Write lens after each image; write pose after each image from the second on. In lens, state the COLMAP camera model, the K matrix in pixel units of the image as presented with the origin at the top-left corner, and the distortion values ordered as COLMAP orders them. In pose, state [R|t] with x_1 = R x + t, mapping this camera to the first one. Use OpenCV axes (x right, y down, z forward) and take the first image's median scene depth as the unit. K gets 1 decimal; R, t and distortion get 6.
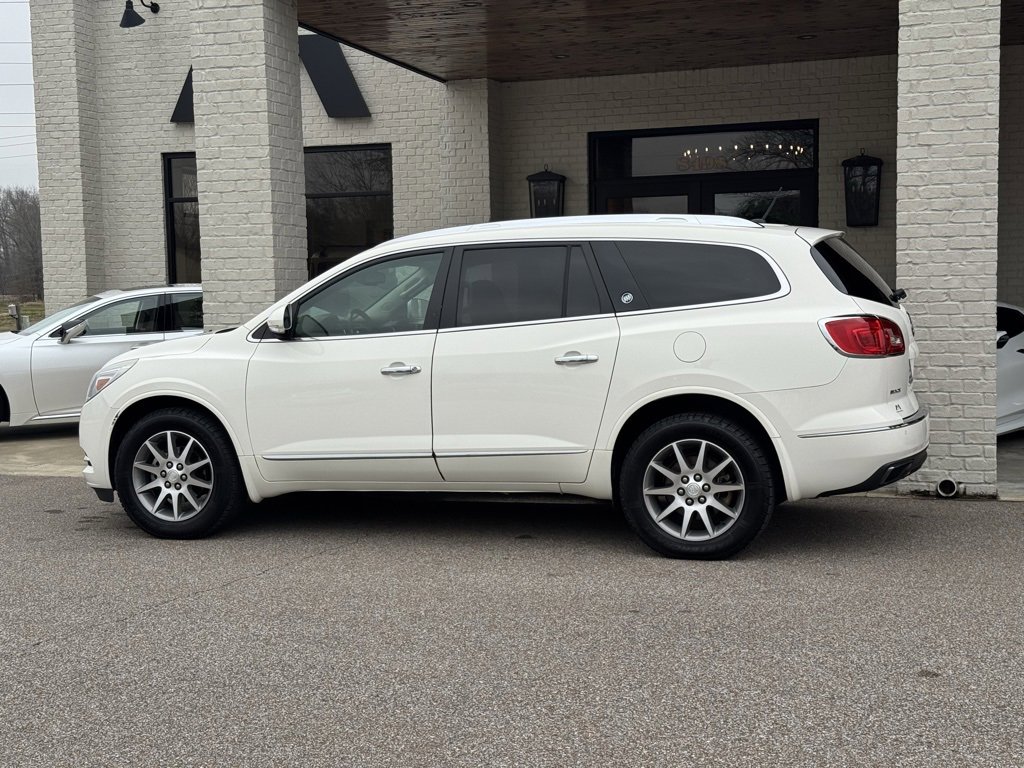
lens RADIAL K [[1430.6, 0, 509.6], [0, 1430.6, 393.5], [0, 0, 1]] dist [0.134166, 0.000000]
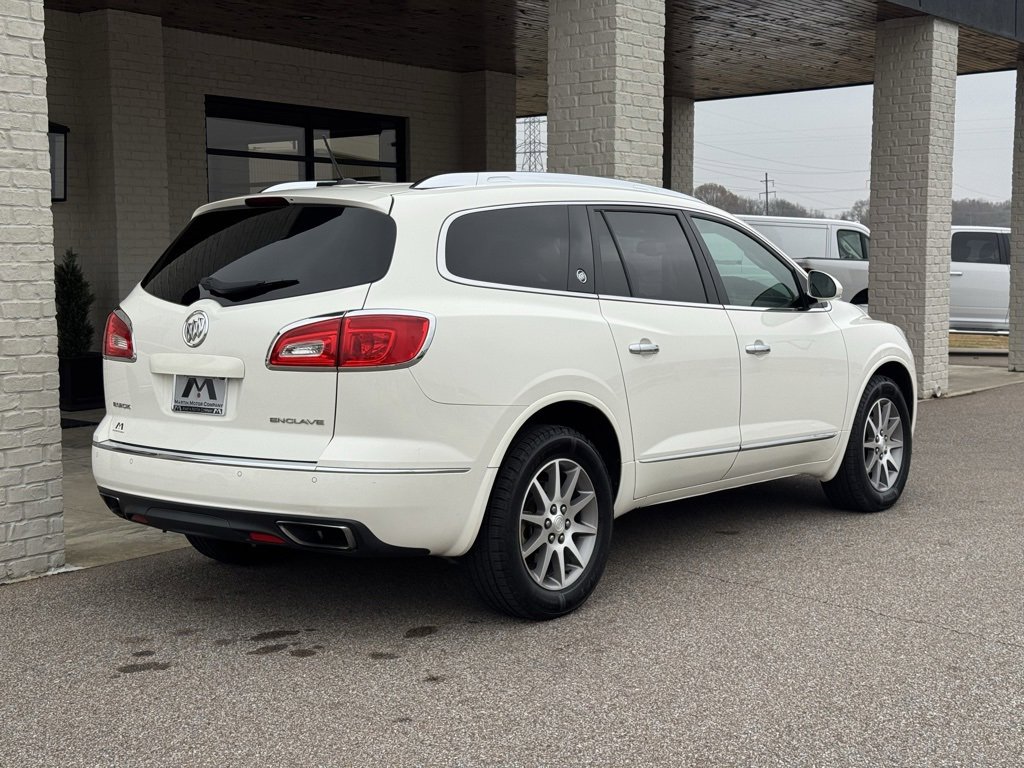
lens RADIAL K [[1430.6, 0, 517.2], [0, 1430.6, 386.0], [0, 0, 1]] dist [0.134166, 0.000000]
pose [[0.363616, -0.064912, 0.929284, -0.783754], [0.068940, 0.996709, 0.042646, -0.037197], [-0.928994, 0.048558, 0.366895, 0.692898]]
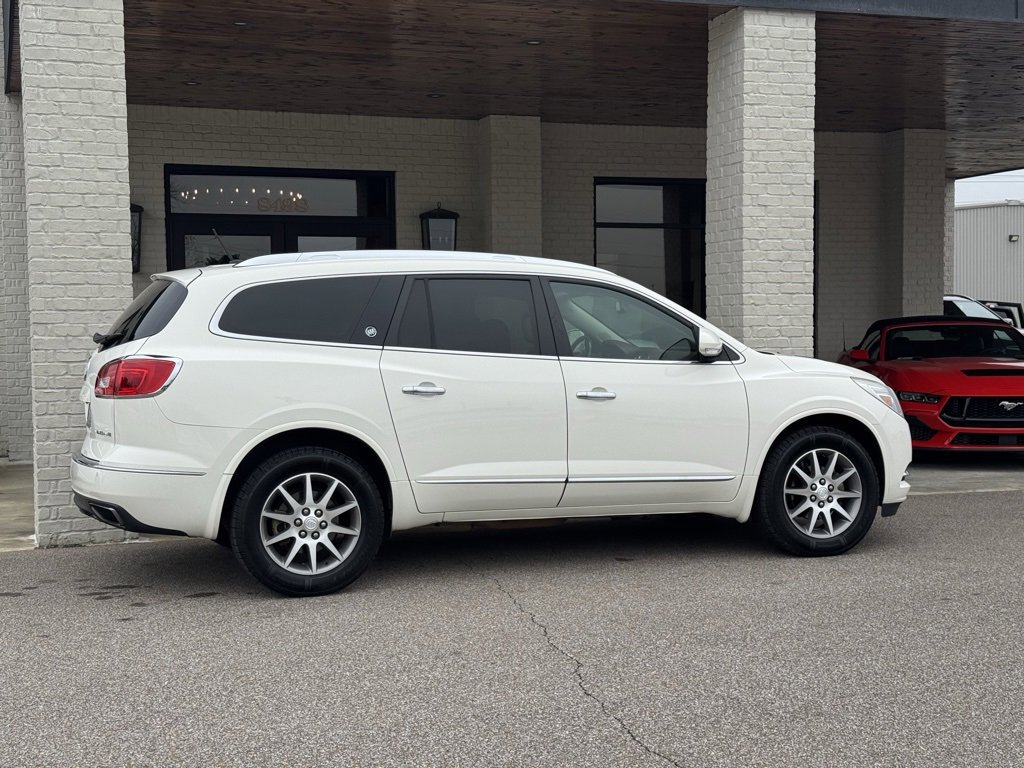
lens RADIAL K [[1430.6, 0, 514.6], [0, 1430.6, 391.9], [0, 0, 1]] dist [0.134166, 0.000000]
pose [[0.796515, -0.018953, 0.604321, -0.595226], [0.042199, 0.998814, -0.024296, 0.001213], [-0.603144, 0.044854, 0.796370, 0.194605]]
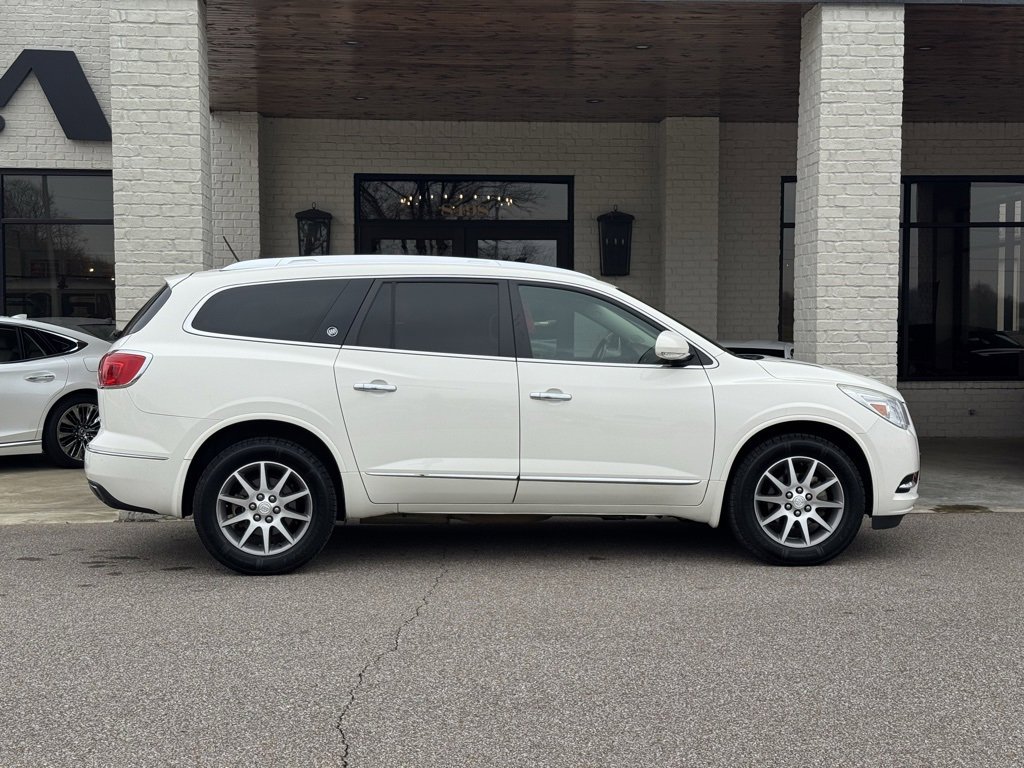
lens RADIAL K [[1430.6, 0, 514.9], [0, 1430.6, 396.9], [0, 0, 1]] dist [0.134166, 0.000000]
pose [[0.926835, -0.000034, 0.375470, -0.387717], [0.011326, 0.999547, -0.027867, 0.009095], [-0.375299, 0.030081, 0.926416, 0.041069]]
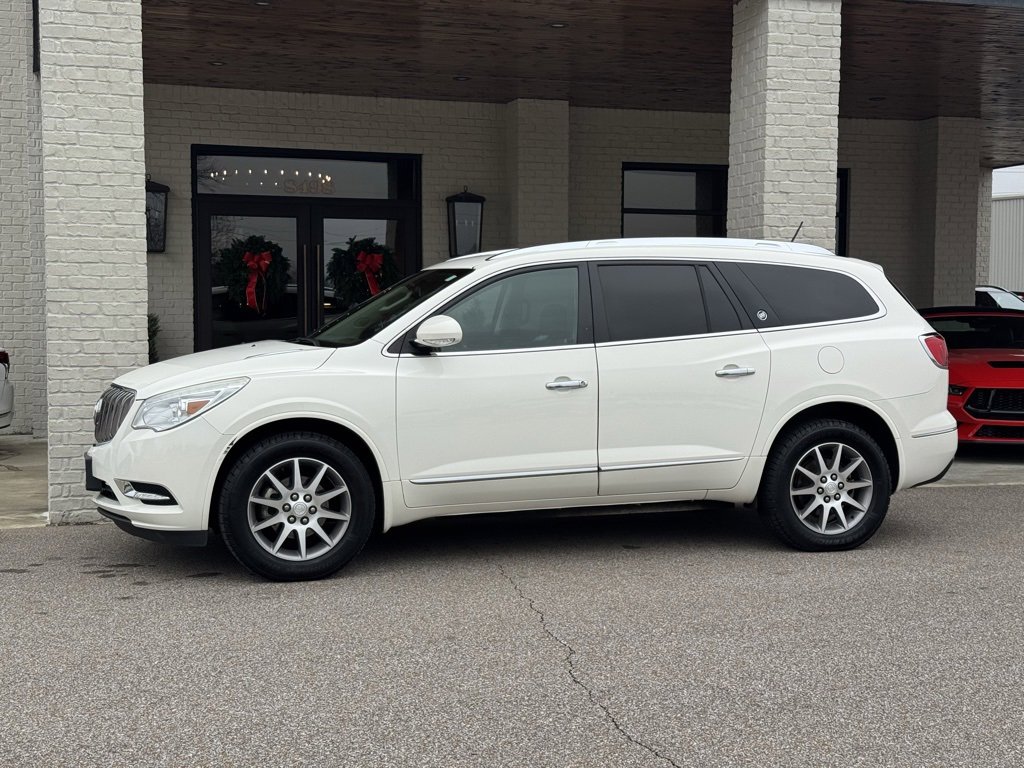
lens RADIAL K [[1430.6, 0, 522.2], [0, 1430.6, 390.1], [0, 0, 1]] dist [0.134166, 0.000000]
pose [[0.809997, -0.012110, 0.586308, -0.576804], [0.026694, 0.999512, -0.016234, 0.002182], [-0.585825, 0.028800, 0.809925, 0.187104]]
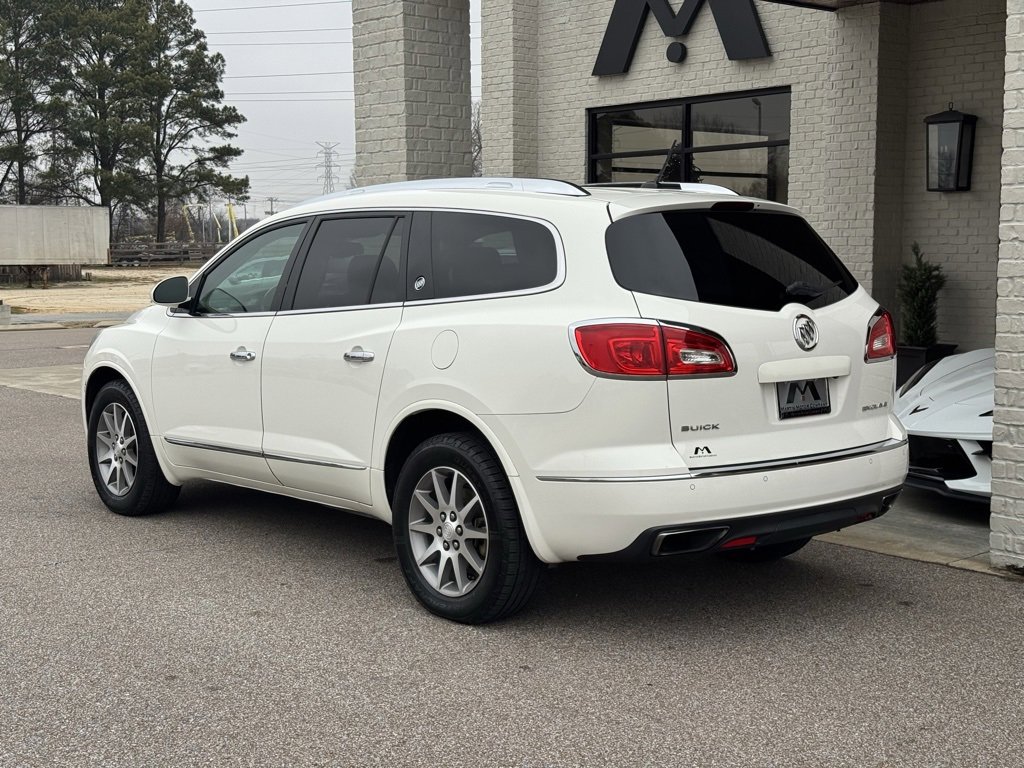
lens RADIAL K [[1430.6, 0, 495.9], [0, 1430.6, 392.5], [0, 0, 1]] dist [0.134166, 0.000000]
pose [[0.846123, 0.072111, -0.528087, 0.448679], [-0.053895, 0.997302, 0.049830, -0.039480], [0.530256, -0.013701, 0.847727, 0.279226]]
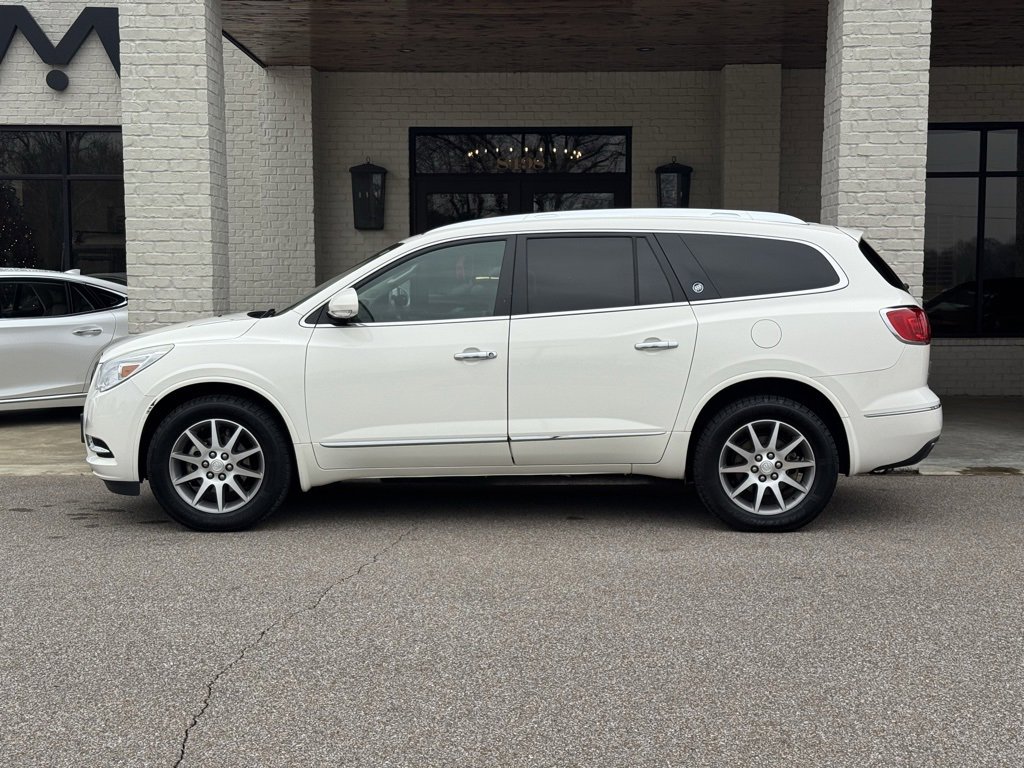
lens RADIAL K [[1430.6, 0, 520.9], [0, 1430.6, 394.9], [0, 0, 1]] dist [0.134166, 0.000000]
pose [[0.957085, -0.005123, 0.289764, -0.287228], [0.004848, 0.999987, 0.001666, 0.008255], [-0.289768, -0.000190, 0.957097, 0.020617]]
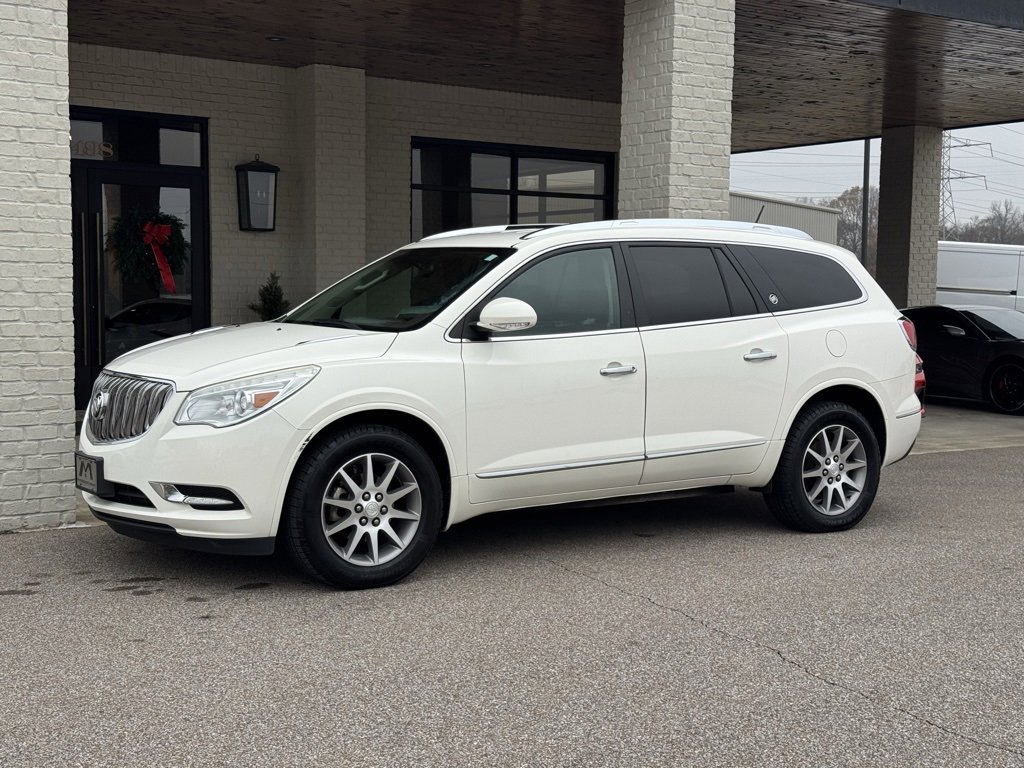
lens RADIAL K [[1430.6, 0, 515.1], [0, 1430.6, 390.7], [0, 0, 1]] dist [0.134166, 0.000000]
pose [[0.610195, -0.030773, 0.791653, -0.738349], [0.036895, 0.999265, 0.010405, -0.013016], [-0.791392, 0.022860, 0.610882, 0.404020]]
